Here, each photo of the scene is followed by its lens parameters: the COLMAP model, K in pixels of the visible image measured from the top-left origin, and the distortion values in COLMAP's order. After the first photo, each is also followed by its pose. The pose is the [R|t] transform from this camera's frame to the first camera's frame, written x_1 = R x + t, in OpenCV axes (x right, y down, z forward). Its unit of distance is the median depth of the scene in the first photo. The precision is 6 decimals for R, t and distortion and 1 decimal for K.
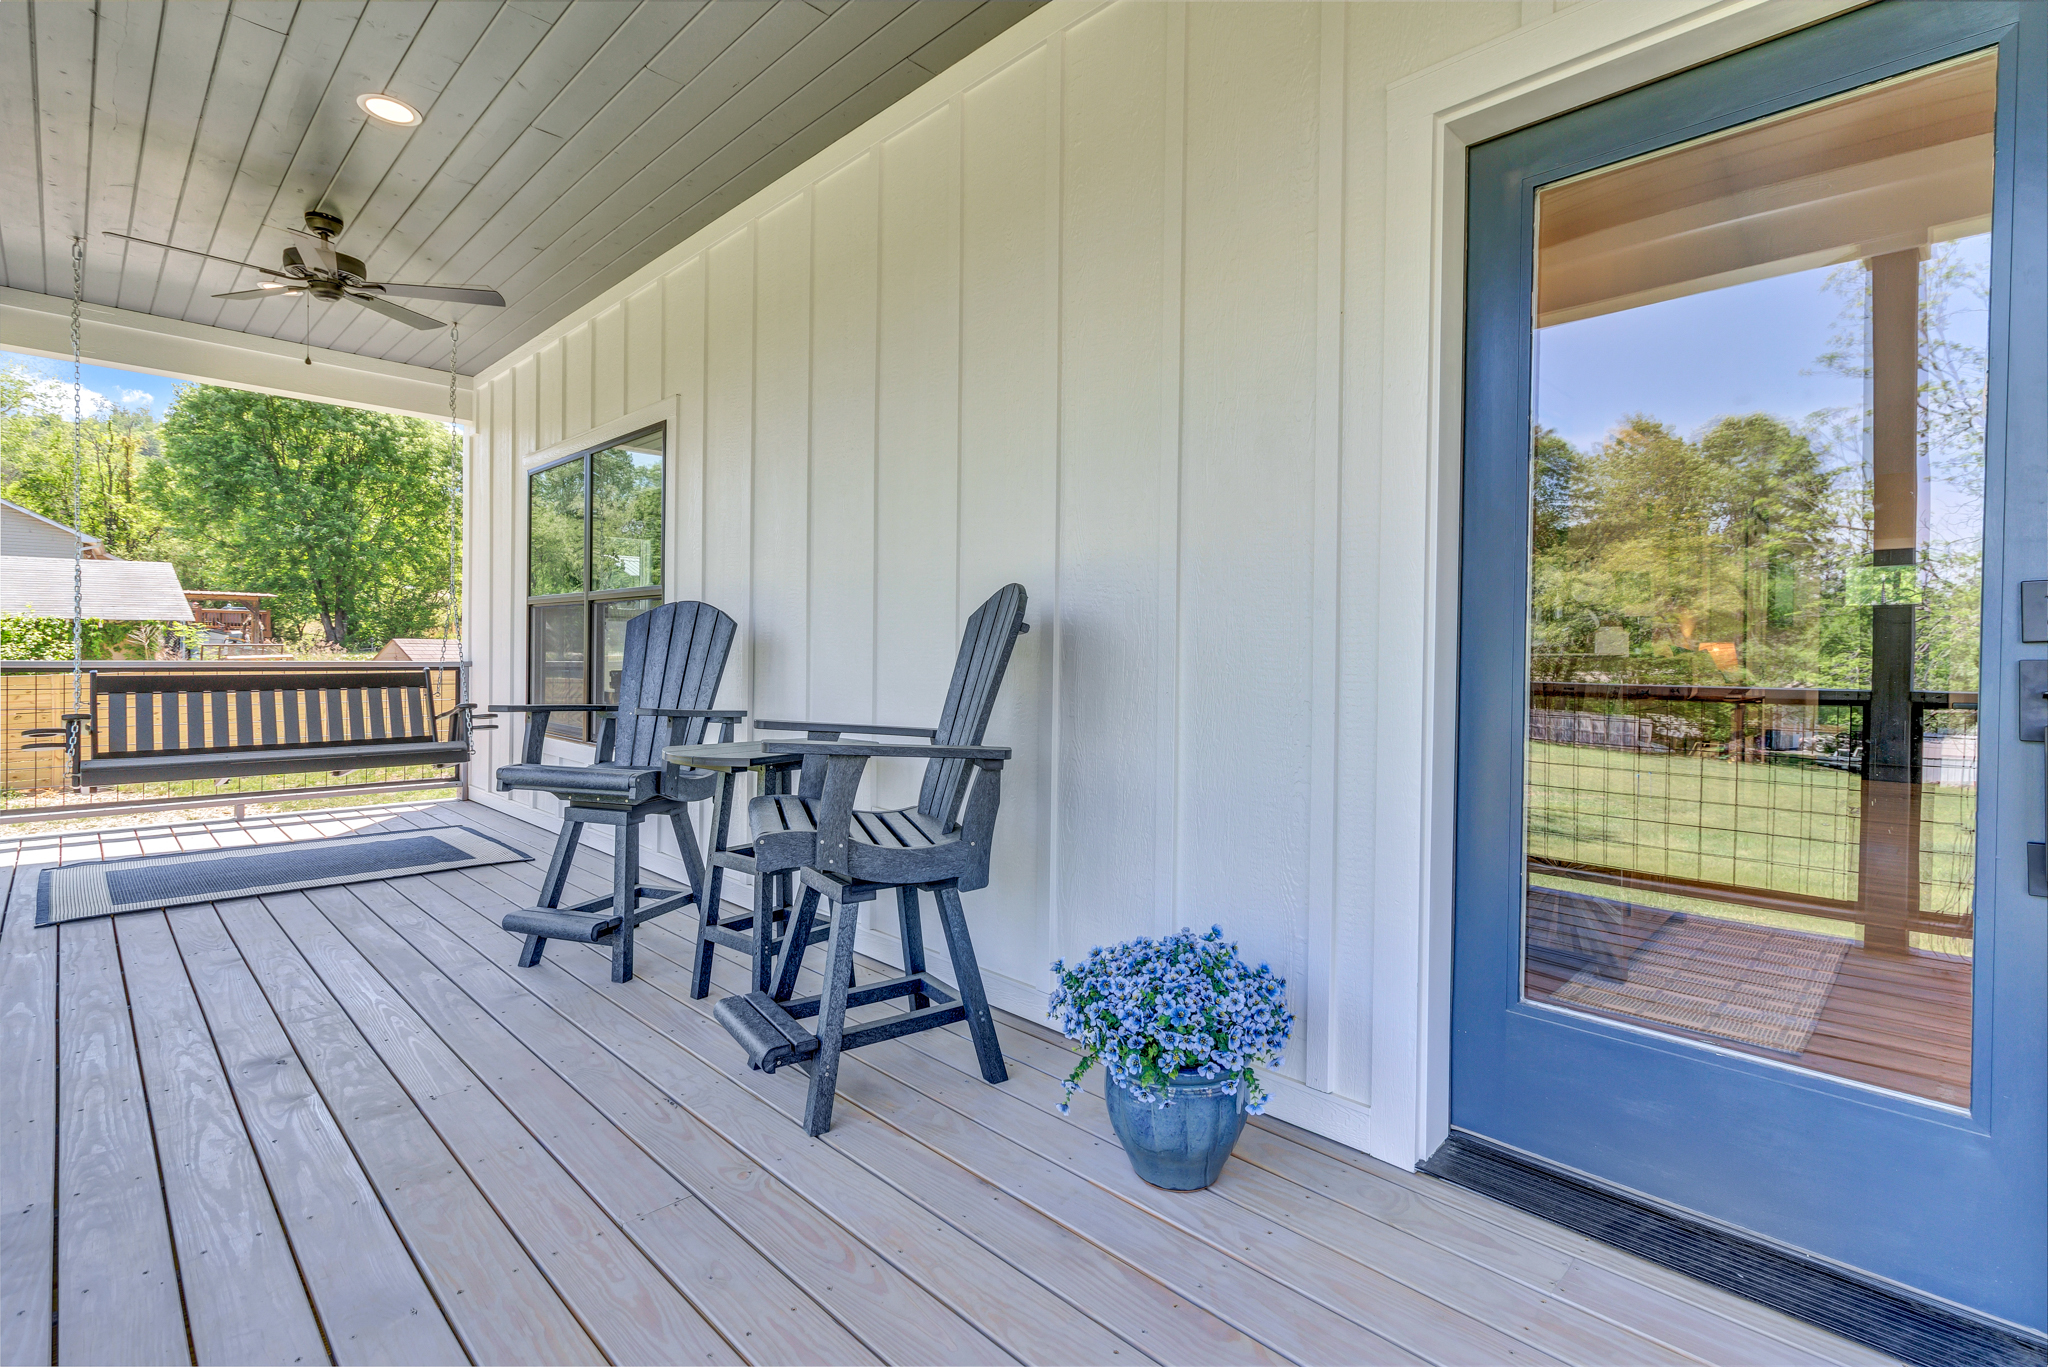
lens RADIAL K [[948.9, 0, 1016.2], [0, 948.9, 651.2], [0, 0, 1]] dist [0.006102, -0.001472]
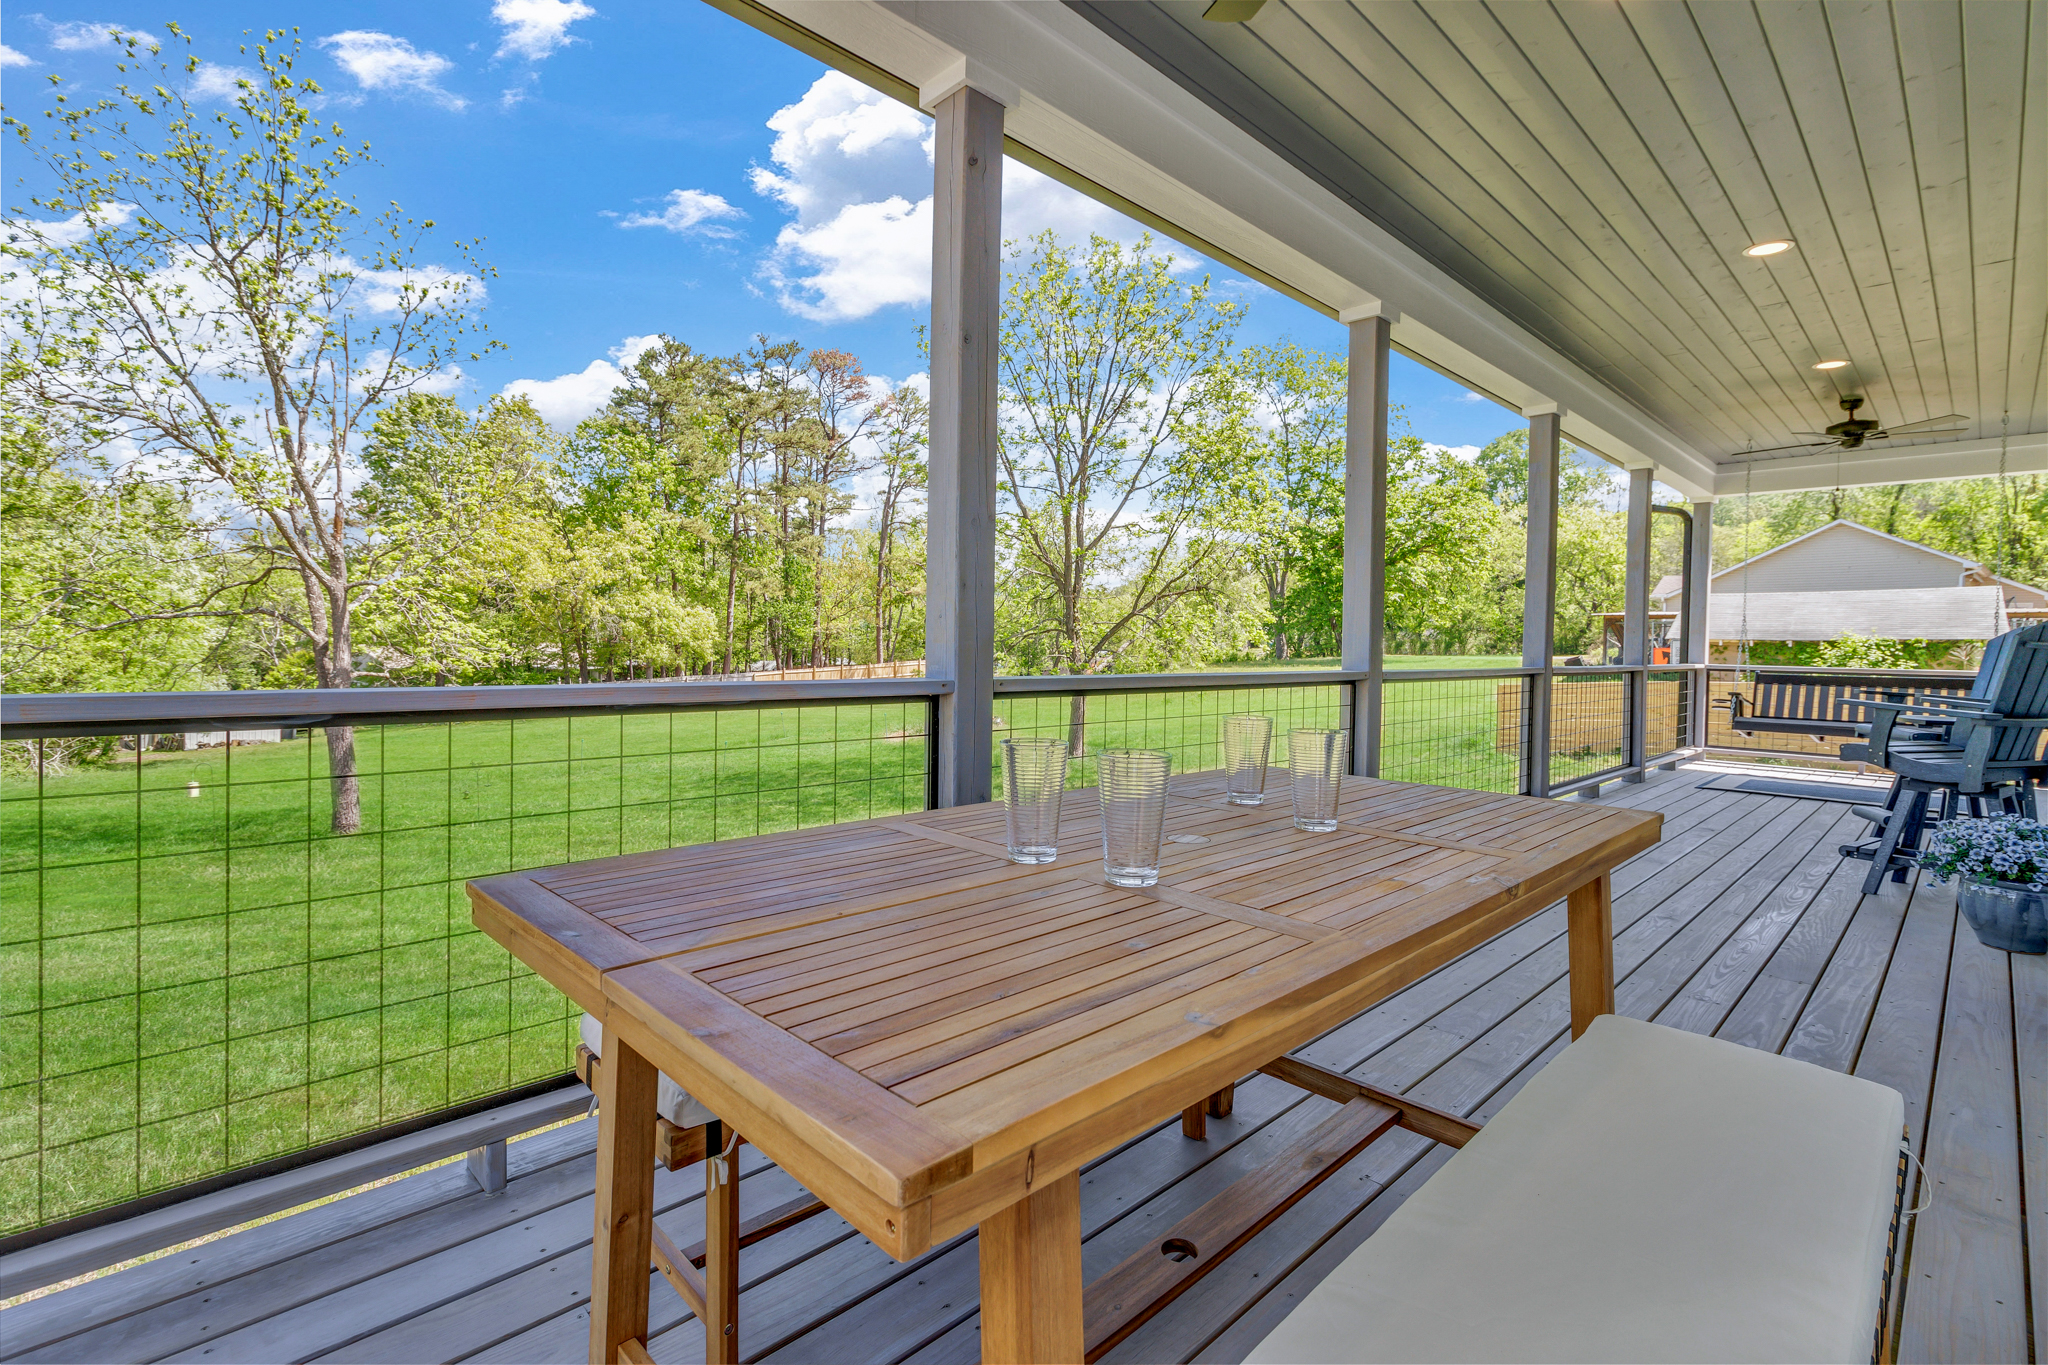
lens RADIAL K [[948.9, 0, 1027.5], [0, 948.9, 660.8], [0, 0, 1]] dist [0.006102, -0.001472]
pose [[-0.016541, 0.008318, -0.999829, 0.250705], [-0.016920, 0.999820, 0.008598, 0.002627], [0.999720, 0.017060, -0.016397, -0.105318]]
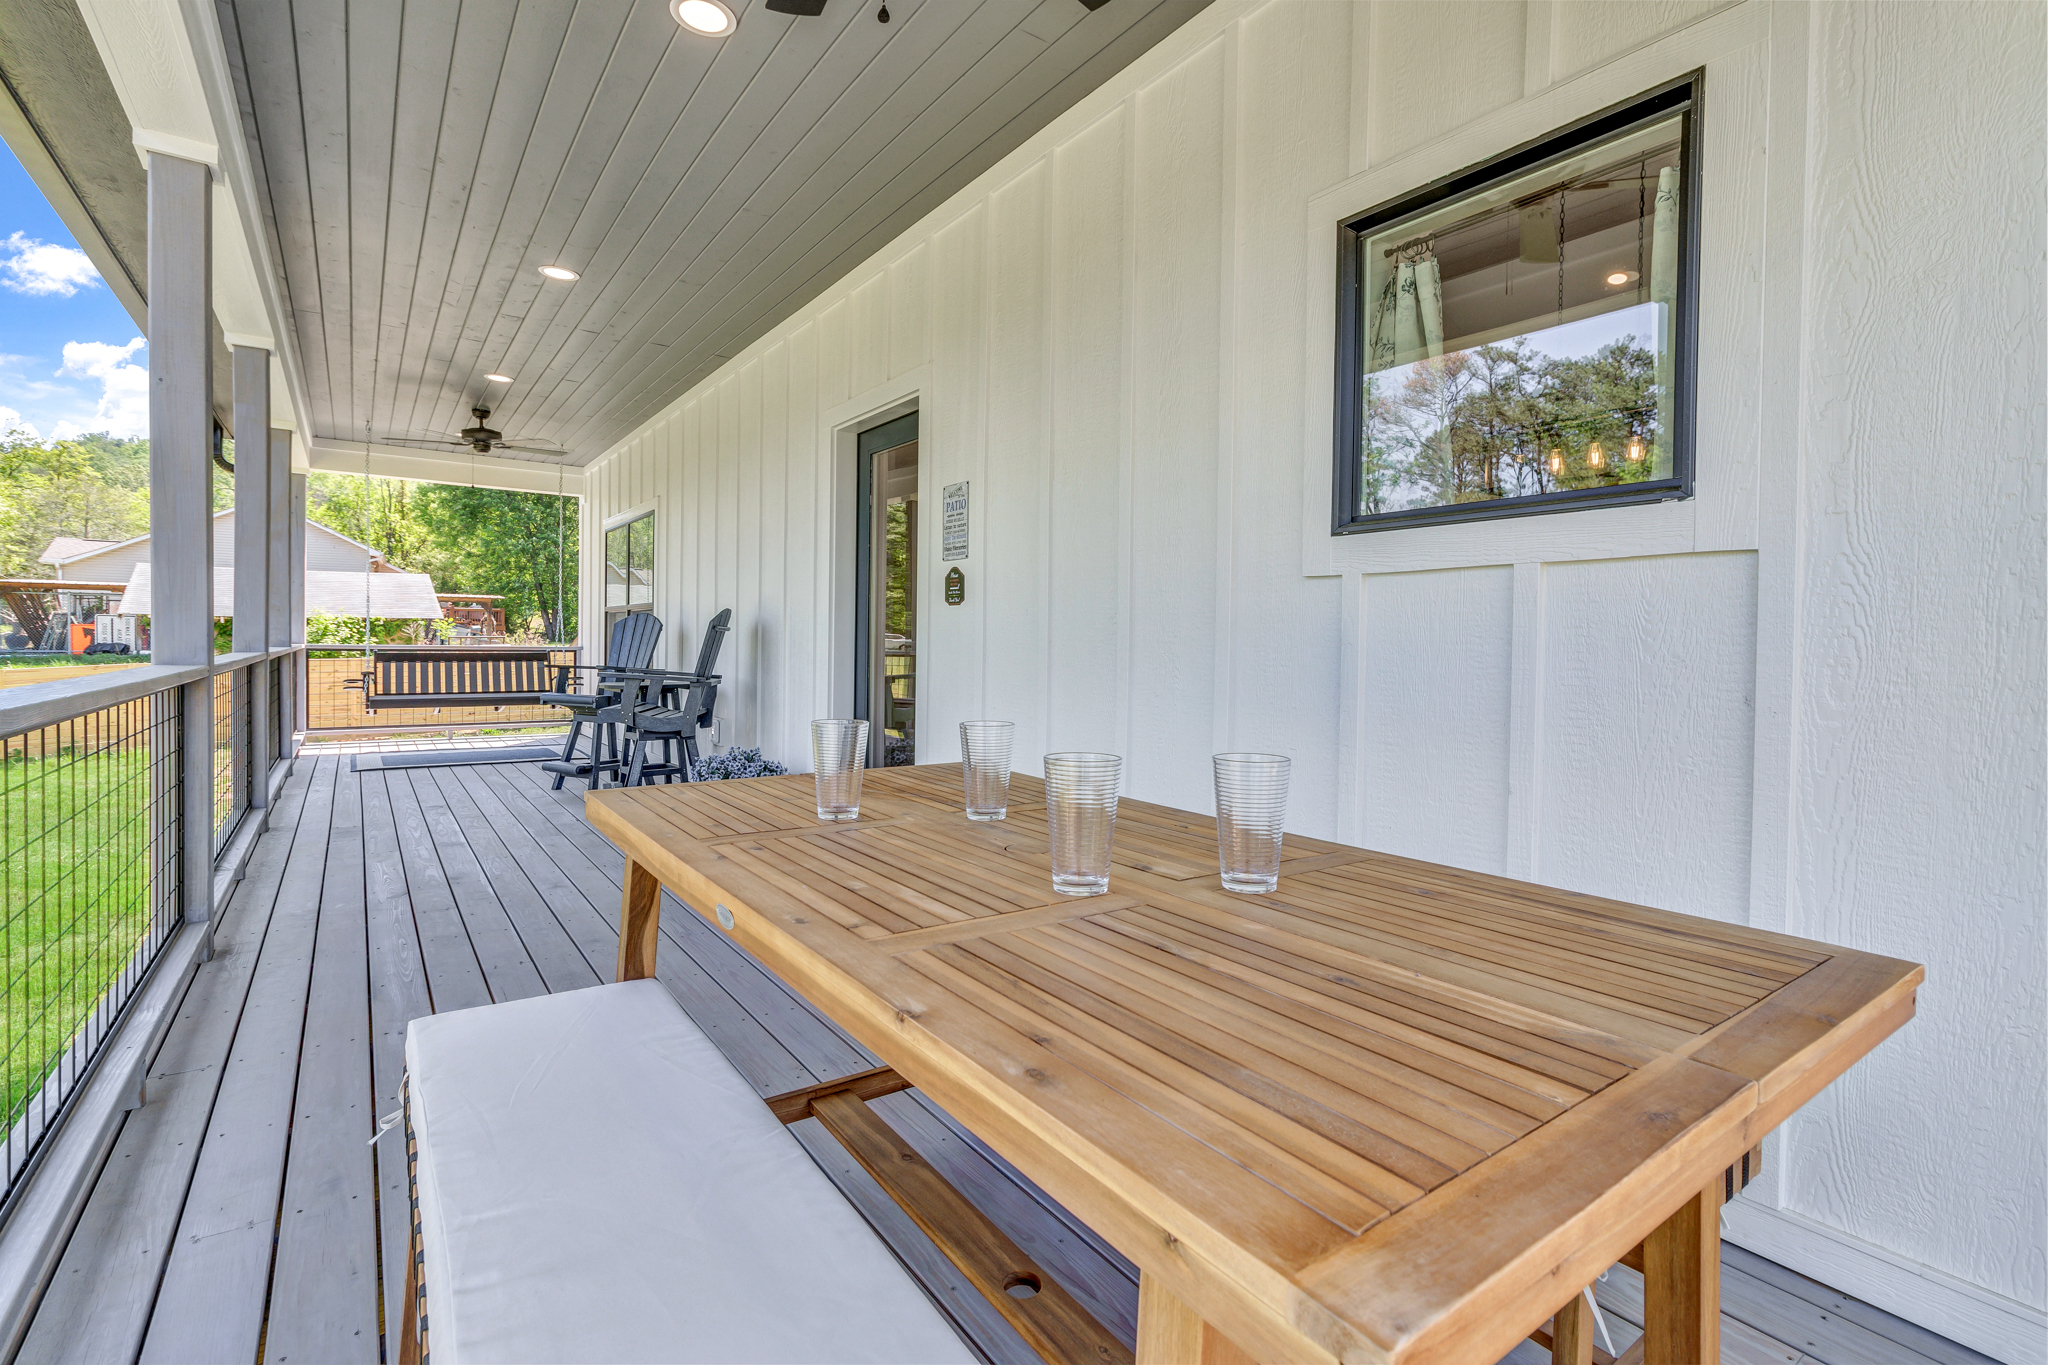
lens RADIAL K [[948.9, 0, 1030.8], [0, 948.9, 641.1], [0, 0, 1]] dist [0.006102, -0.001472]
pose [[0.985879, -0.001095, -0.167457, 0.173342], [0.000998, 0.999999, -0.000664, 0.001777], [0.167457, 0.000487, 0.985879, -0.177028]]
